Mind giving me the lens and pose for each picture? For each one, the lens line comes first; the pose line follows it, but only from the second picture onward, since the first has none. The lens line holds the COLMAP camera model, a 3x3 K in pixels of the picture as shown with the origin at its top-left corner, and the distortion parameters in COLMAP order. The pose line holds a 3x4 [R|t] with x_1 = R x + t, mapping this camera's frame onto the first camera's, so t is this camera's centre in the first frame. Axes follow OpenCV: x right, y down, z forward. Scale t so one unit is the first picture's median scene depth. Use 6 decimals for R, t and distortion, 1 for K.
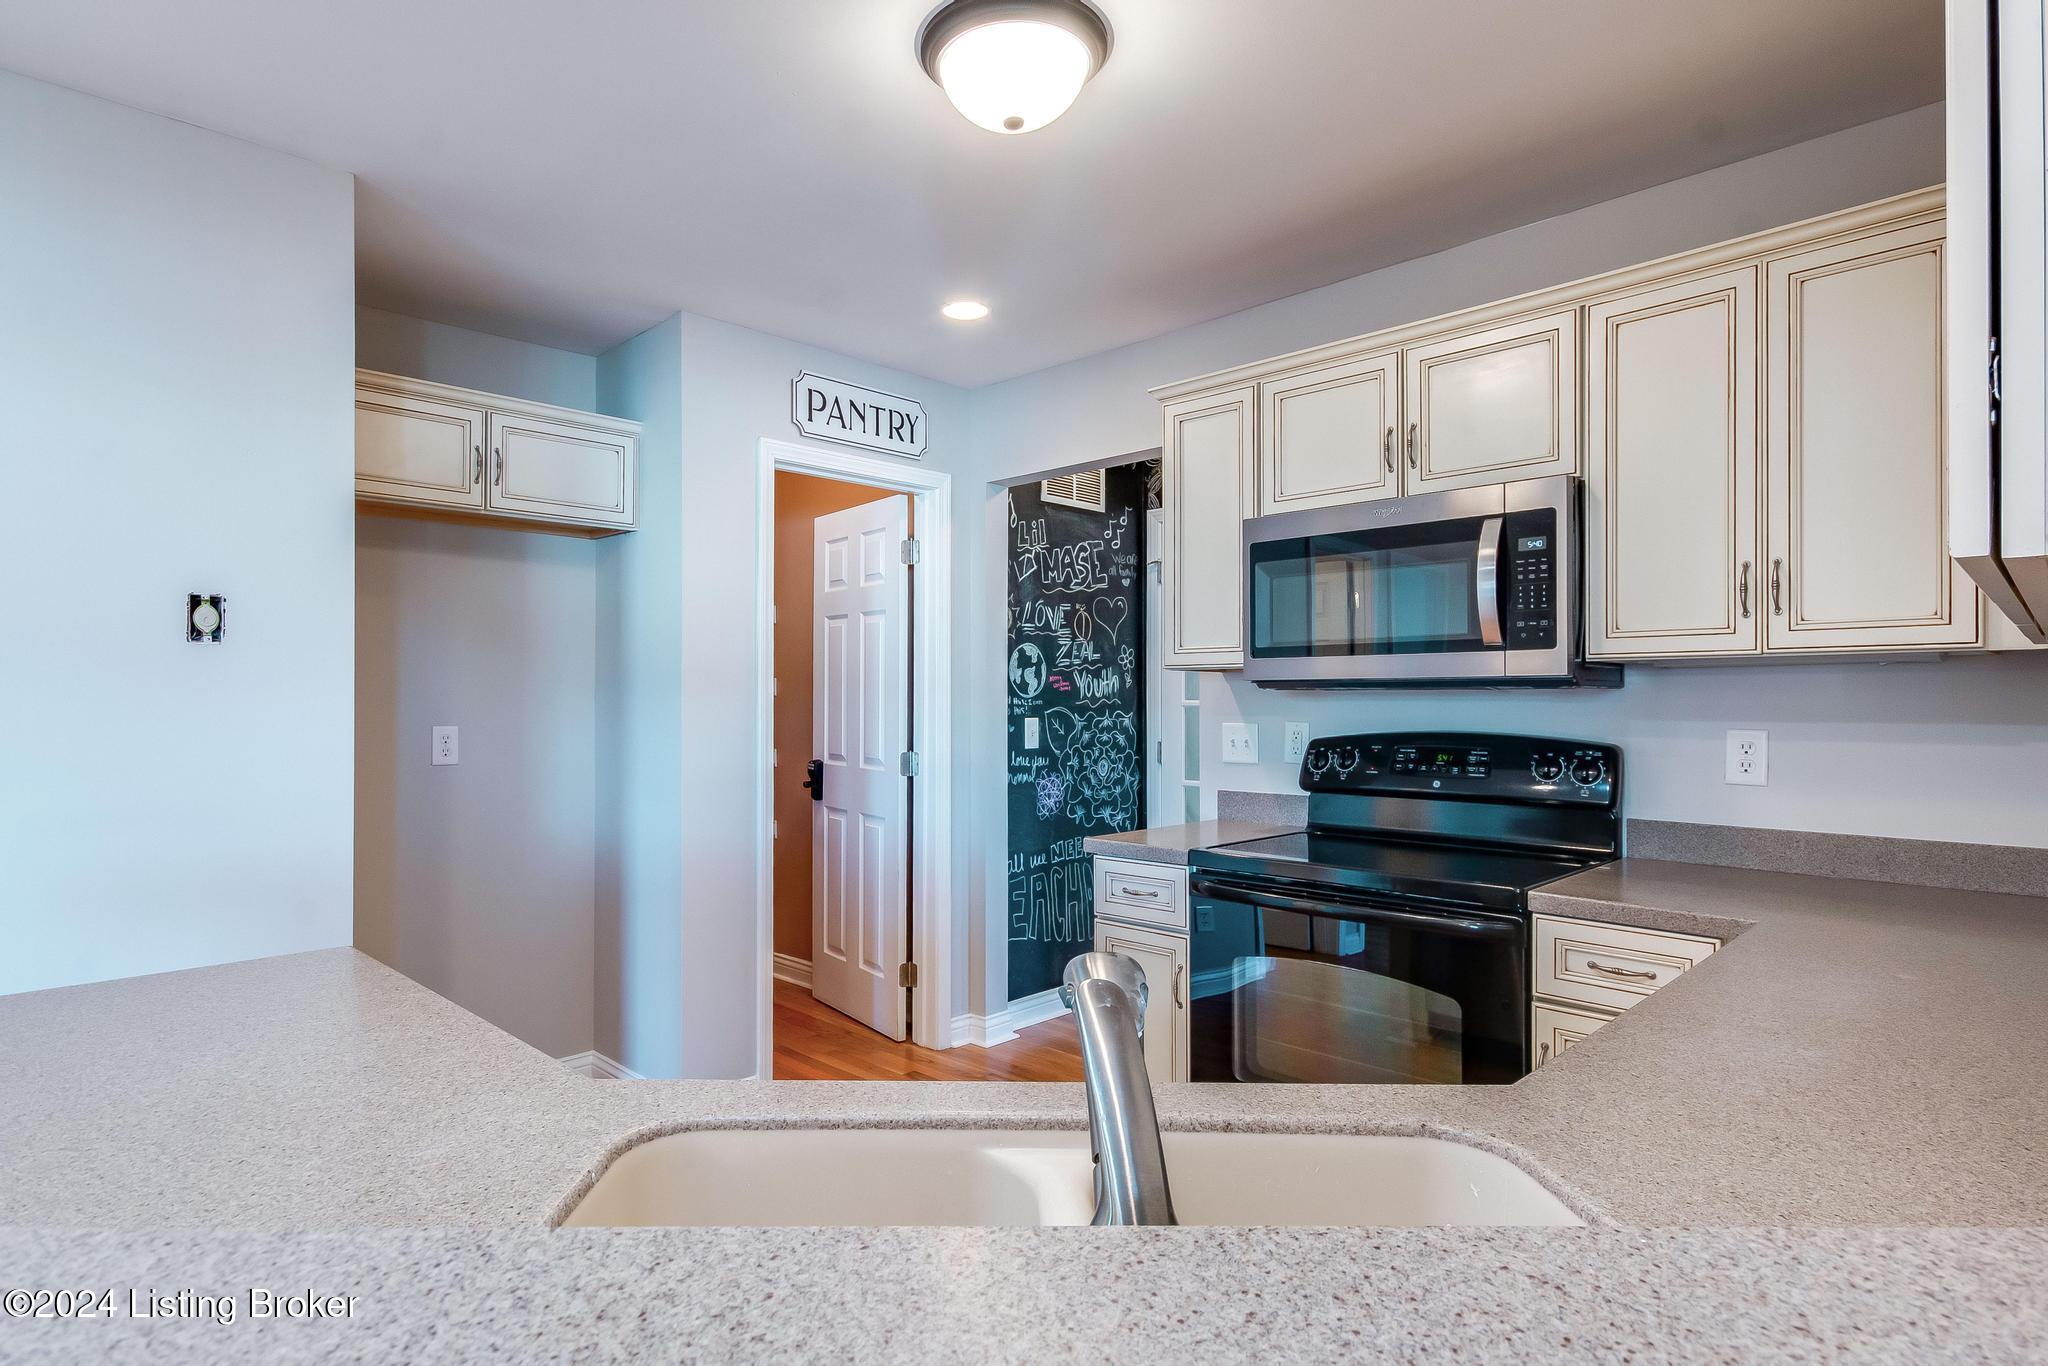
lens RADIAL K [[1121.4, 0, 1017.1], [0, 1121.4, 695.9], [0, 0, 1]] dist [-0.001001, -0.000509]
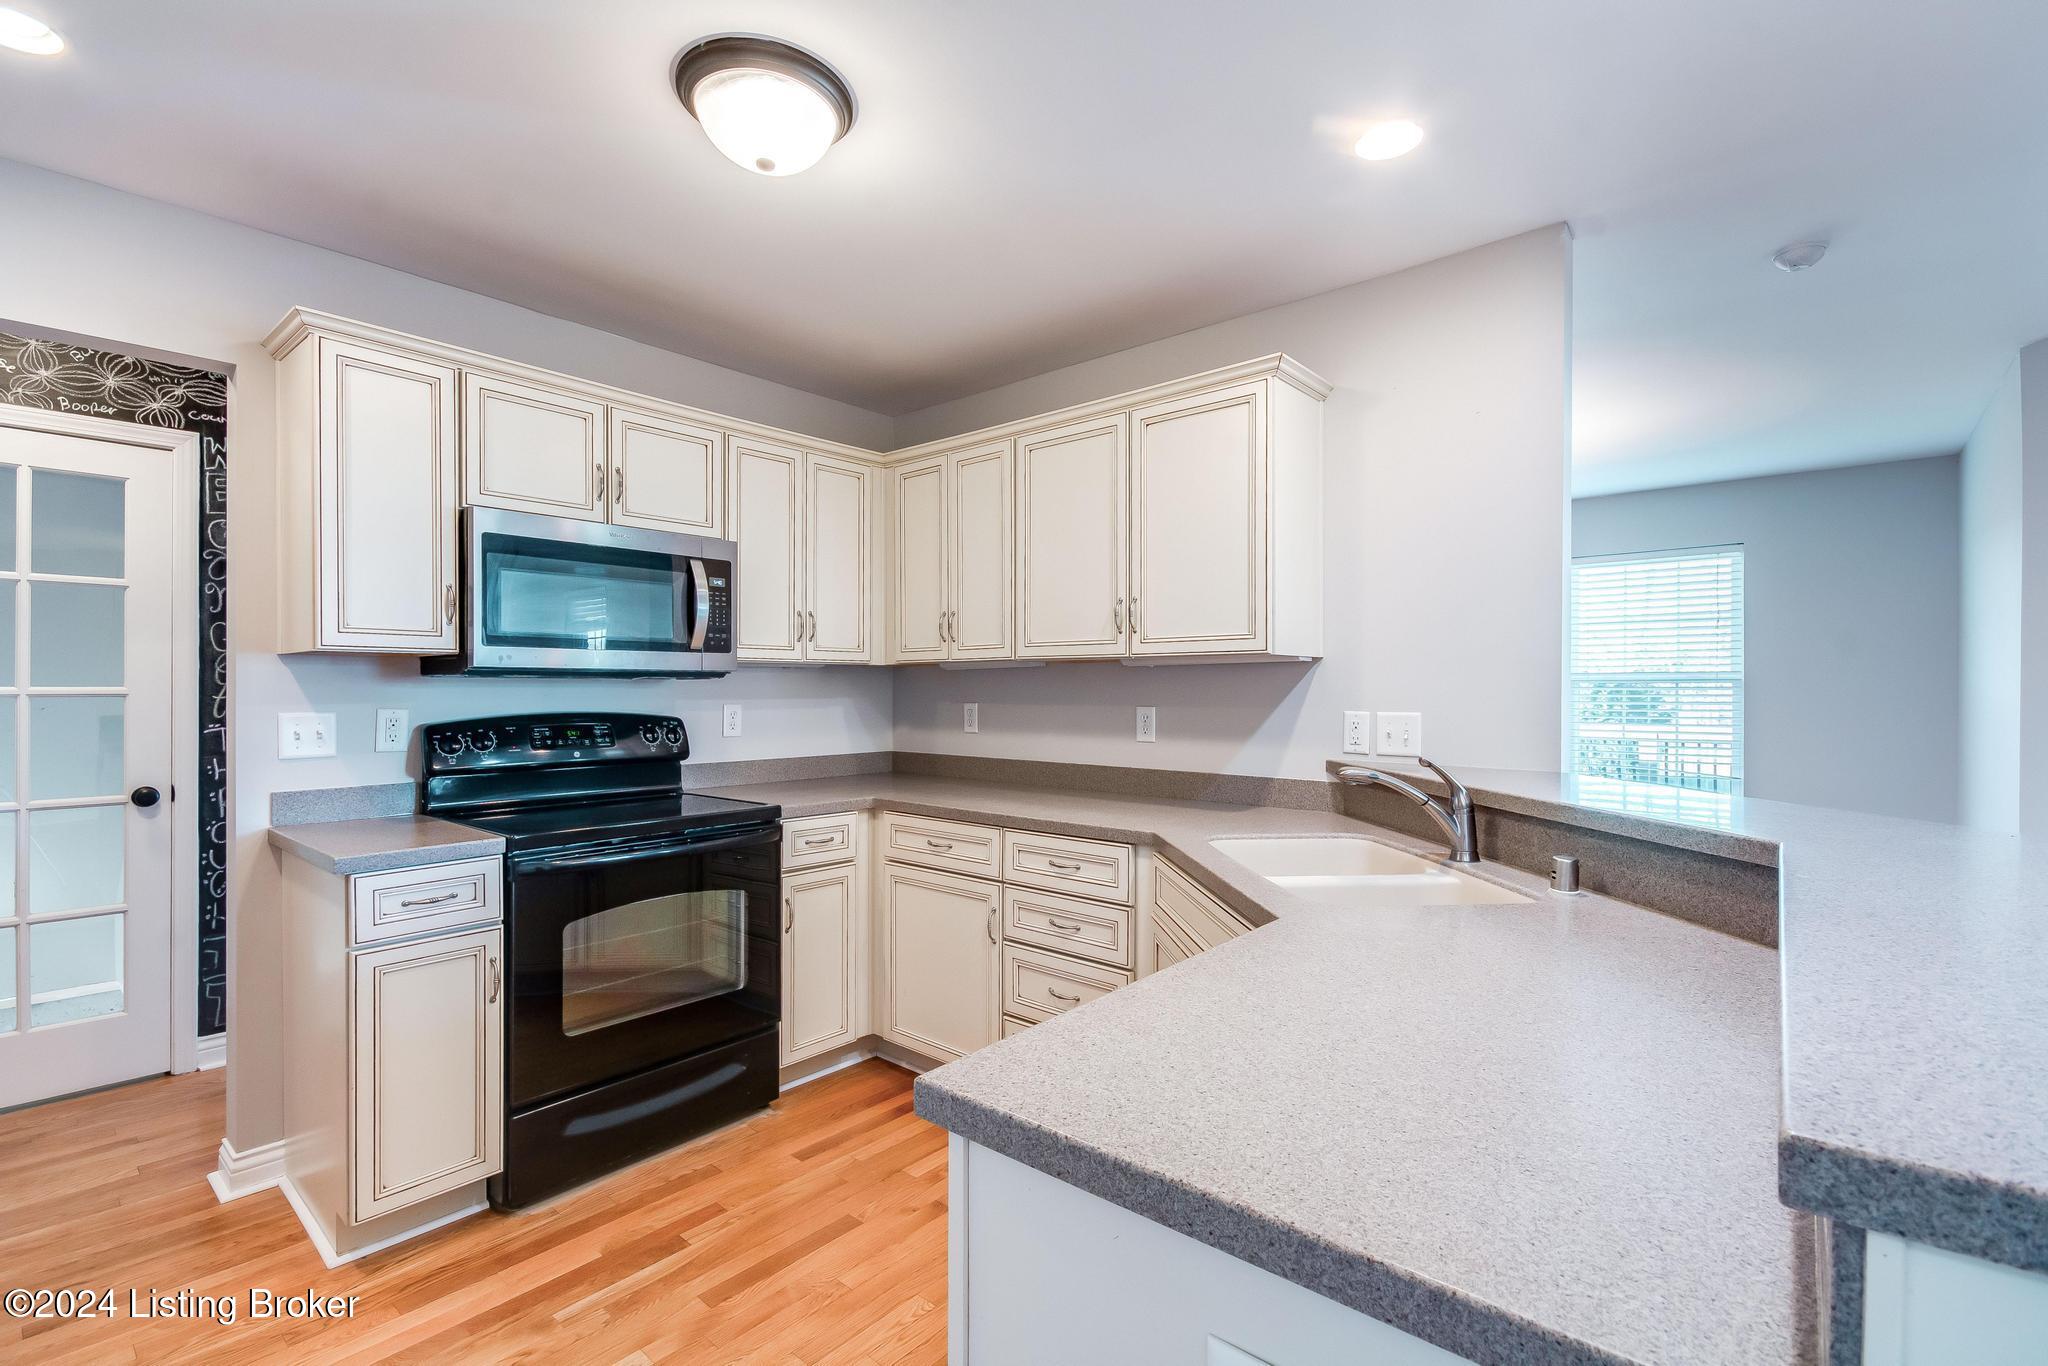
lens RADIAL K [[902.9, 0, 1023.1], [0, 902.9, 691.7], [0, 0, 1]] dist [0.001699, -0.000037]
pose [[-0.085755, -0.002389, 0.996313, -0.708960], [-0.003054, 0.999993, 0.002135, 0.006064], [-0.996312, -0.002860, -0.085761, 0.635913]]
